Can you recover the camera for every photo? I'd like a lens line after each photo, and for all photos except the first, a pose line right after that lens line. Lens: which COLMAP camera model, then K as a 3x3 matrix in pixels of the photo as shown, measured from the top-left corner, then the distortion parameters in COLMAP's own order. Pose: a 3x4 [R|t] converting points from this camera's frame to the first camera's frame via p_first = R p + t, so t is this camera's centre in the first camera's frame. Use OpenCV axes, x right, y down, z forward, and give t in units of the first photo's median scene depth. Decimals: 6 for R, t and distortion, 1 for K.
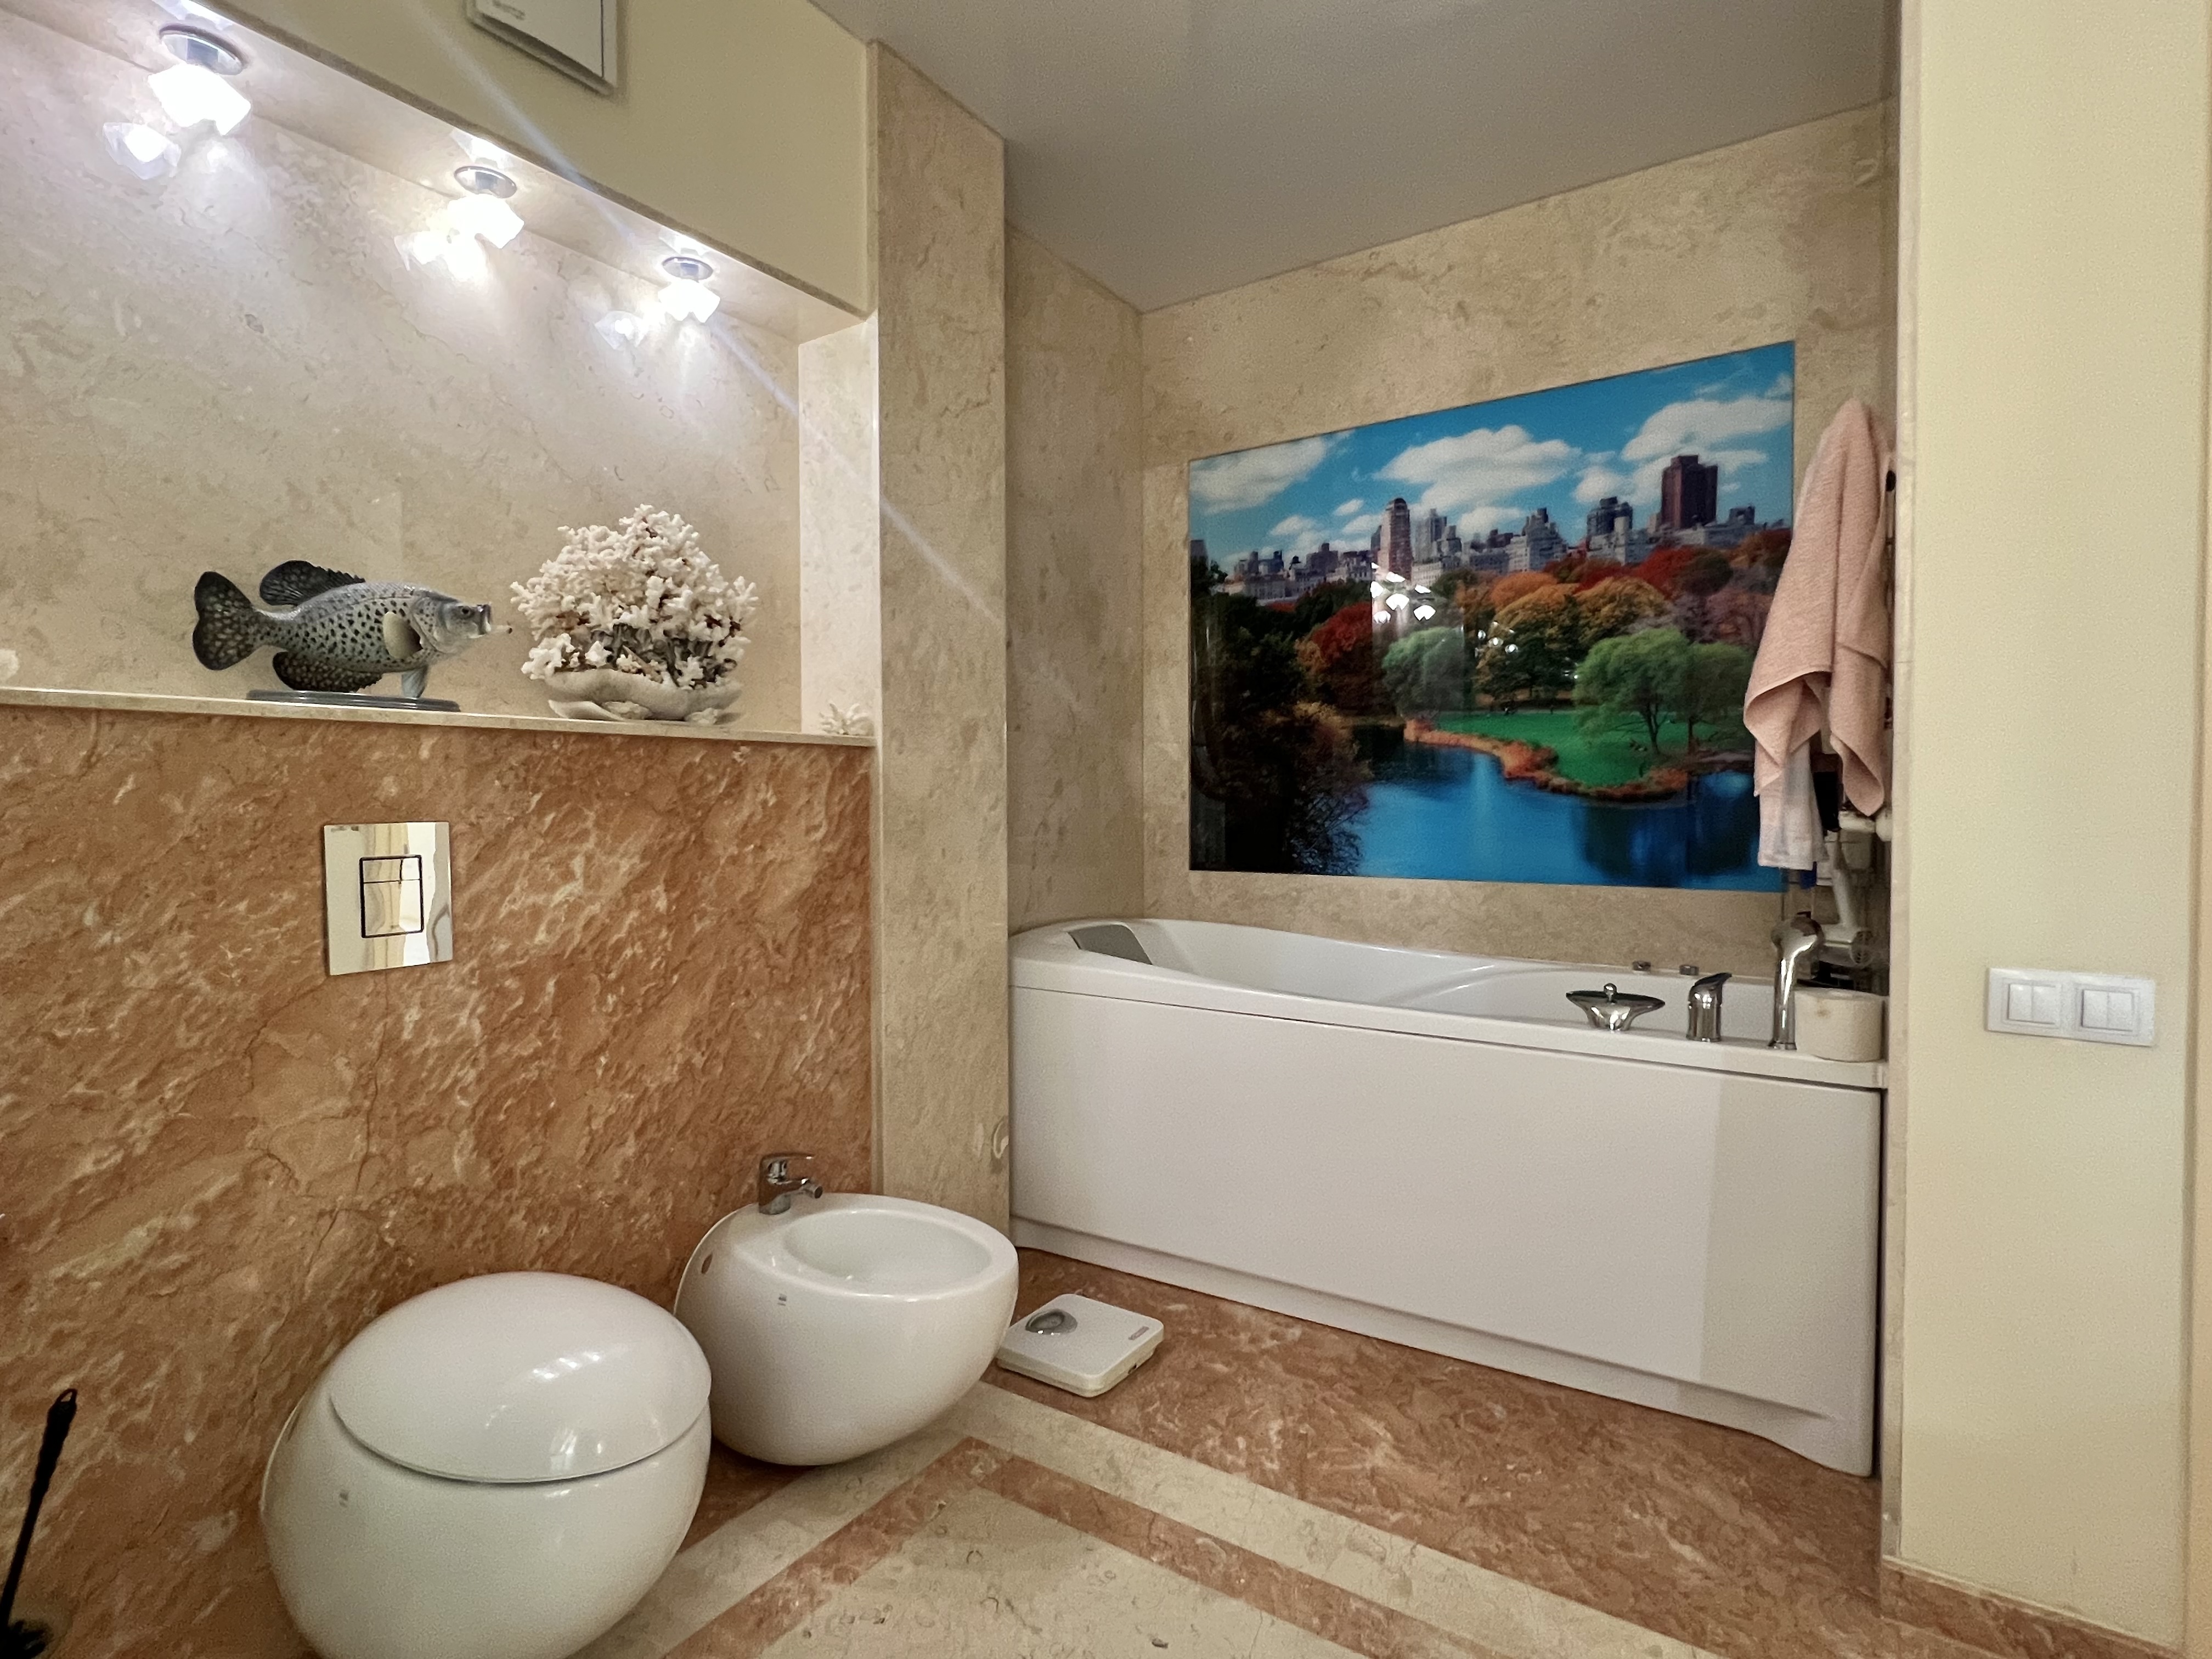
lens RADIAL K [[1120.0, 0, 1106.7], [0, 1120.0, 823.6], [0, 0, 1]] dist [-0.003786, -0.000242]
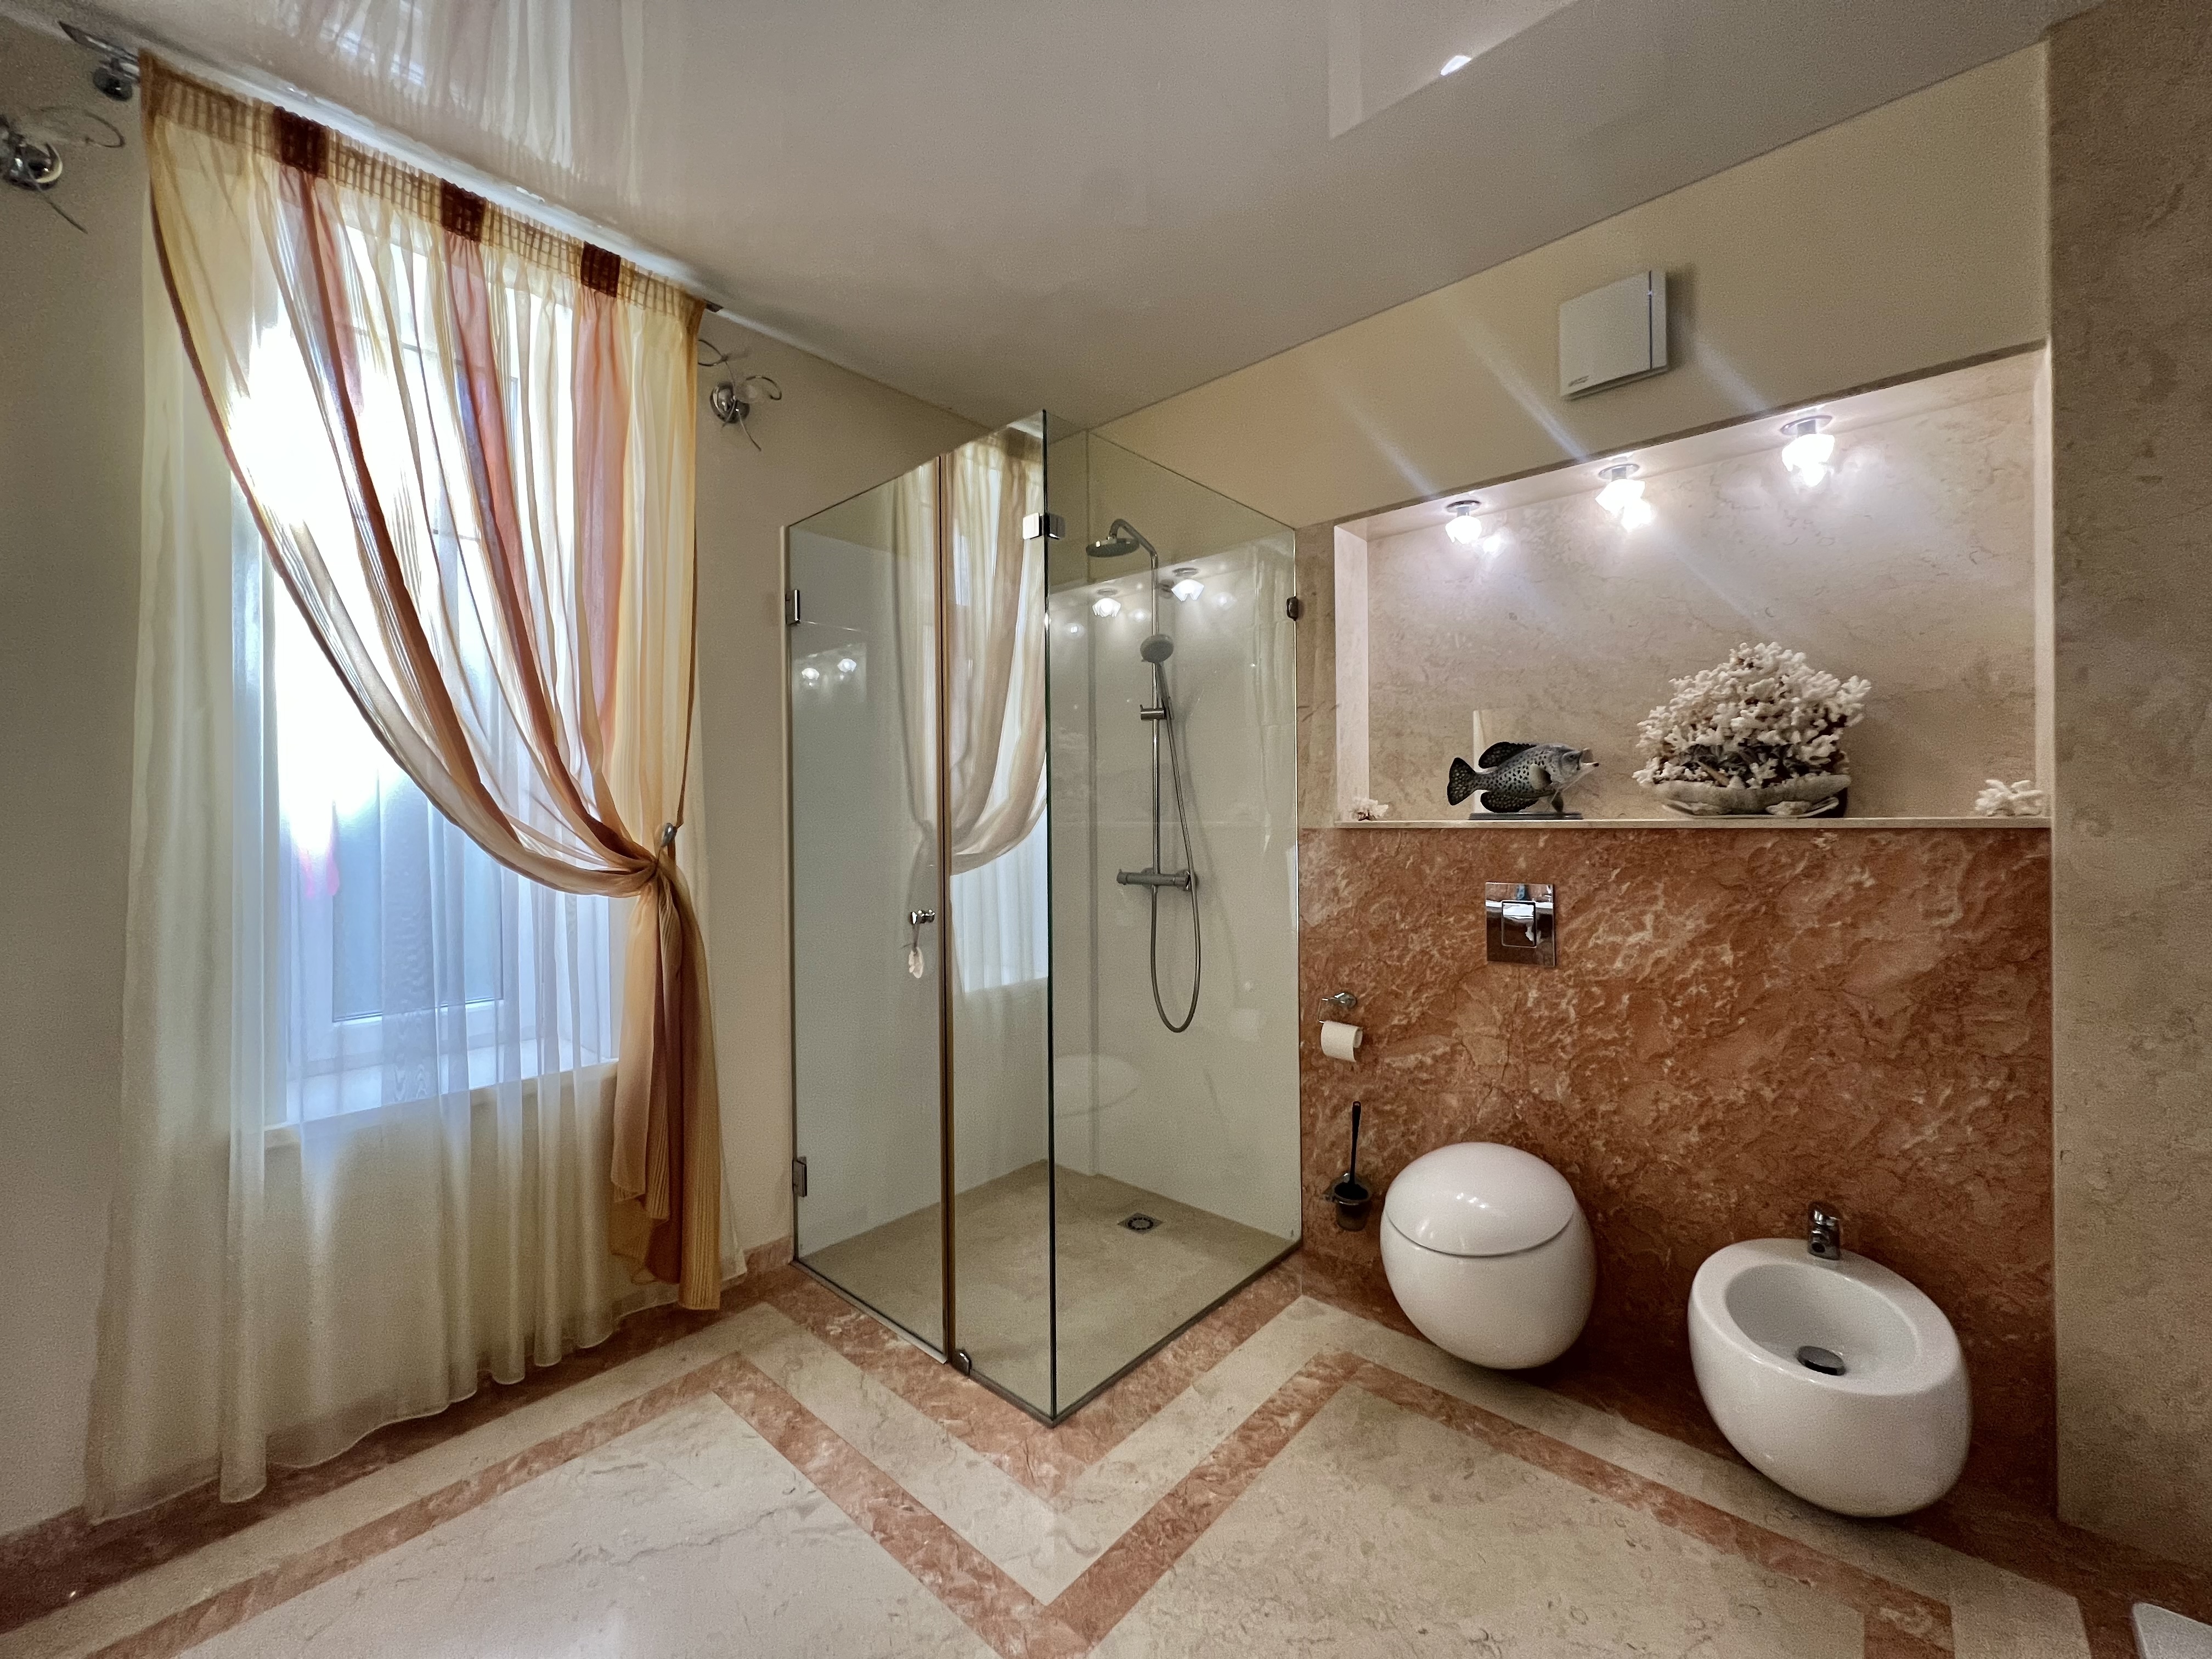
lens RADIAL K [[880.3, 0, 1110.2], [0, 880.3, 823.6], [0, 0, 1]] dist [-0.001804, 0.000761]
pose [[-0.129704, 0.007867, -0.991522, 0.723102], [-0.013833, 0.999857, 0.009743, -0.086637], [0.991456, 0.014980, -0.129576, 0.452676]]
